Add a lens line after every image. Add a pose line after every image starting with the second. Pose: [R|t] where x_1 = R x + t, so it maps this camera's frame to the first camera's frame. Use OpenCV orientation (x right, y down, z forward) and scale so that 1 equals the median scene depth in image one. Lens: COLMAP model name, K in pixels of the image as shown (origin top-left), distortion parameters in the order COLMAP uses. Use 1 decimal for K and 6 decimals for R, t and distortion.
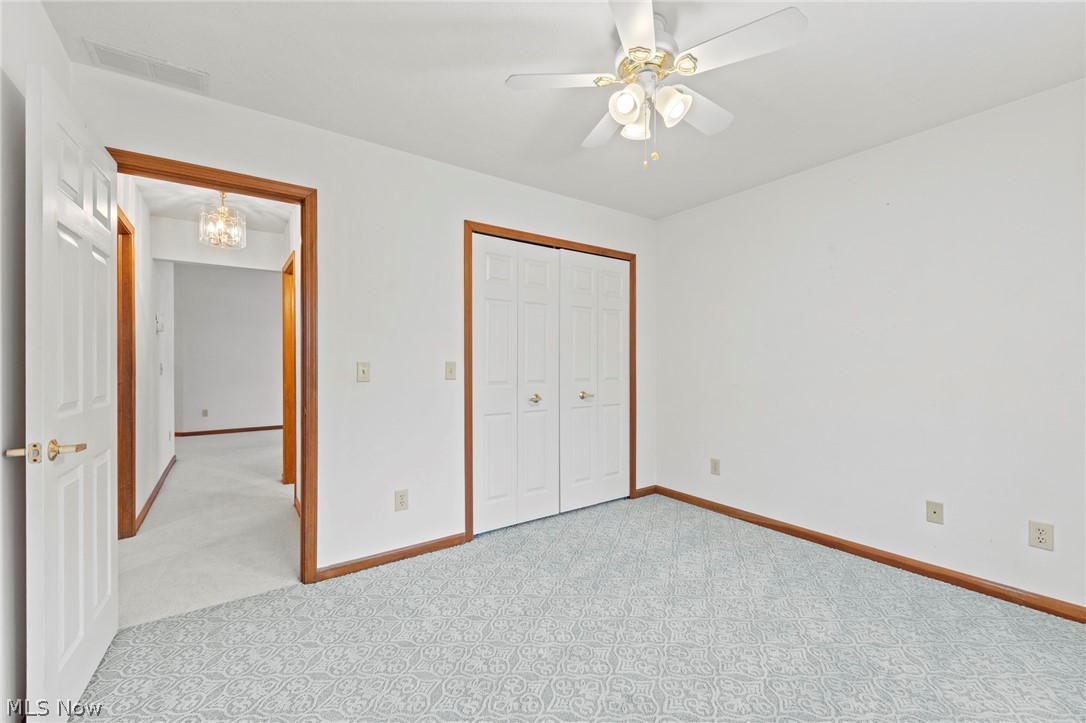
lens RADIAL K [[445.6, 0, 548.1], [0, 445.6, 361.6], [0, 0, 1]] dist [-0.001089, -0.000666]
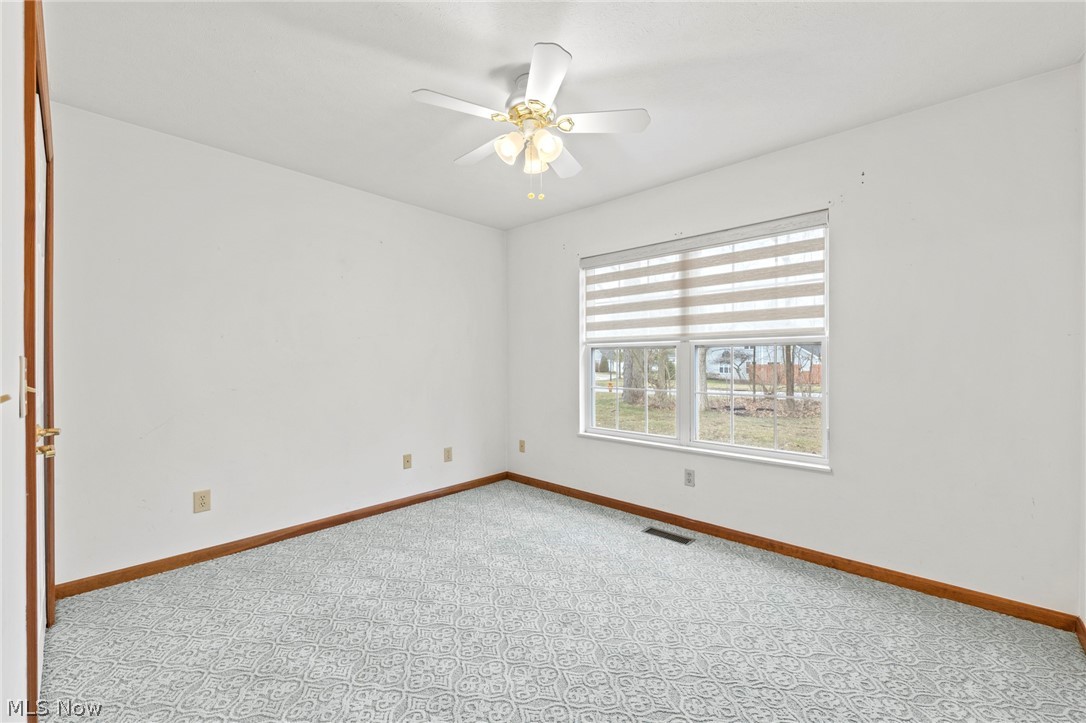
lens RADIAL K [[445.6, 0, 539.5], [0, 445.6, 360.5], [0, 0, 1]] dist [-0.001089, -0.000666]
pose [[-0.205535, 0.002434, 0.978647, -0.674955], [0.001154, 0.999997, -0.002245, 0.003312], [-0.978649, 0.000668, -0.205537, 0.858877]]
